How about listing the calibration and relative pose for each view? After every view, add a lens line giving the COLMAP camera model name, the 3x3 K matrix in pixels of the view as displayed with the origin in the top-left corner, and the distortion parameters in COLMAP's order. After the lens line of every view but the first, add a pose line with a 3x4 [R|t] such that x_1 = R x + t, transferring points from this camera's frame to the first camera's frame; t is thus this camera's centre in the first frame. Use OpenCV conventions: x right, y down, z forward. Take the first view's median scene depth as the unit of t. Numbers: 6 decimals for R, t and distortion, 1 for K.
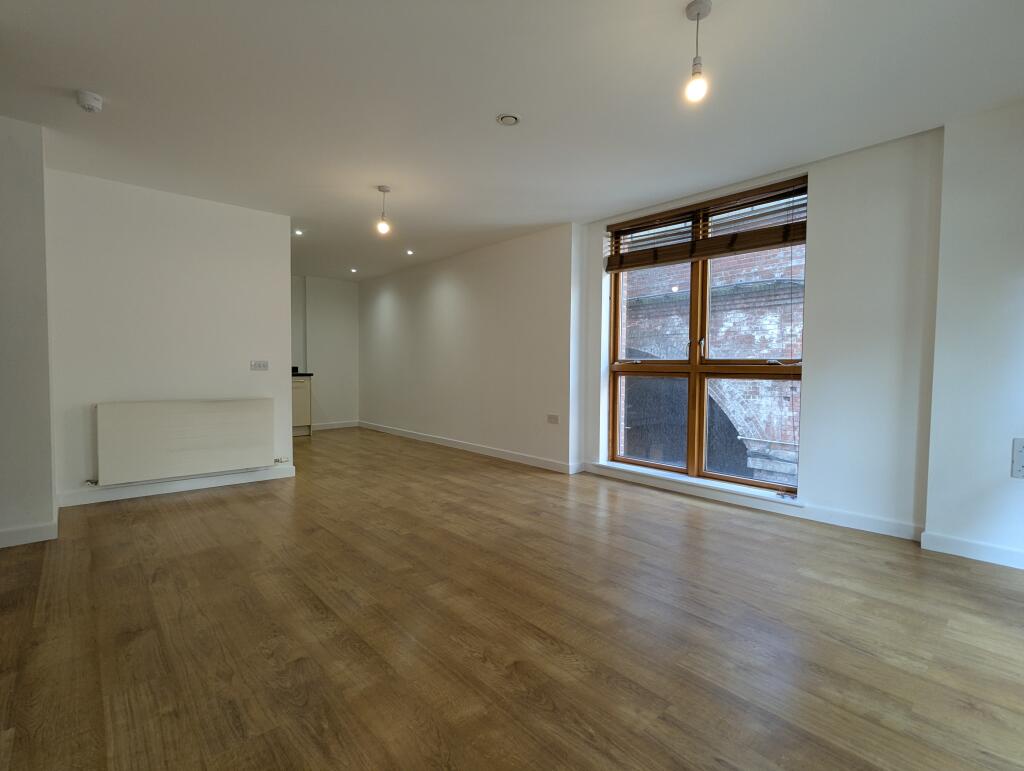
lens RADIAL K [[493.4, 0, 509.7], [0, 493.4, 386.9], [0, 0, 1]] dist [0.003513, 0.001539]
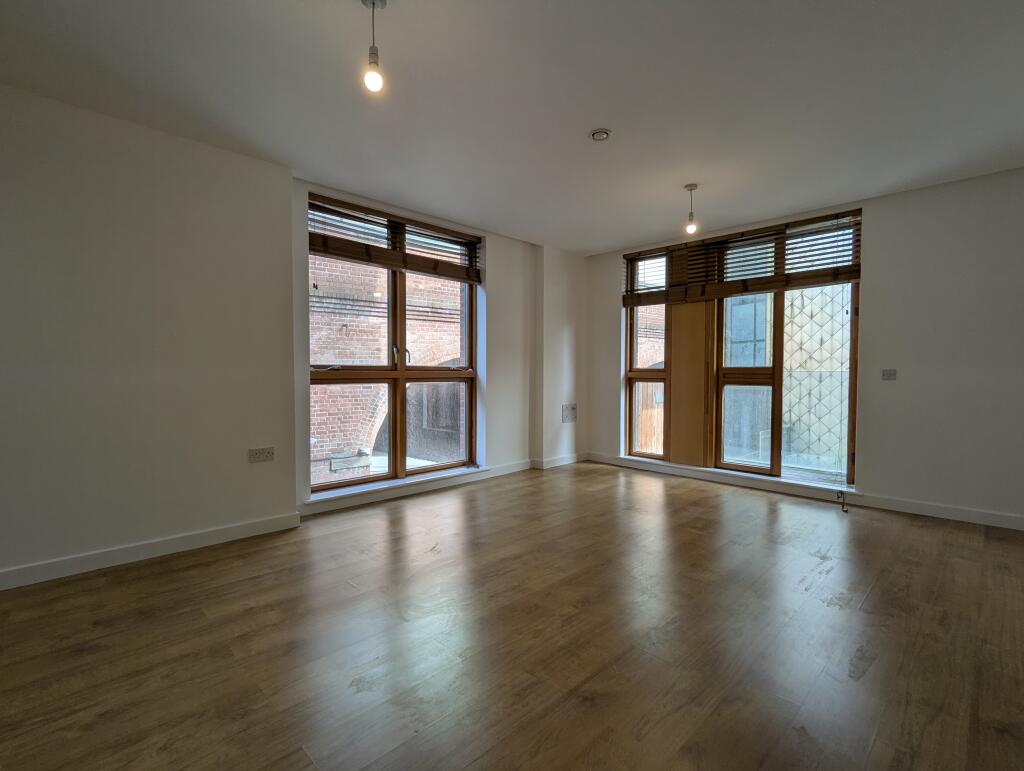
lens RADIAL K [[493.4, 0, 513.6], [0, 493.4, 382.9], [0, 0, 1]] dist [0.003513, 0.001539]
pose [[-0.074131, -0.028435, 0.996843, -0.876607], [0.040632, 0.998677, 0.031509, -0.054001], [-0.996420, 0.042840, -0.072877, 1.083609]]
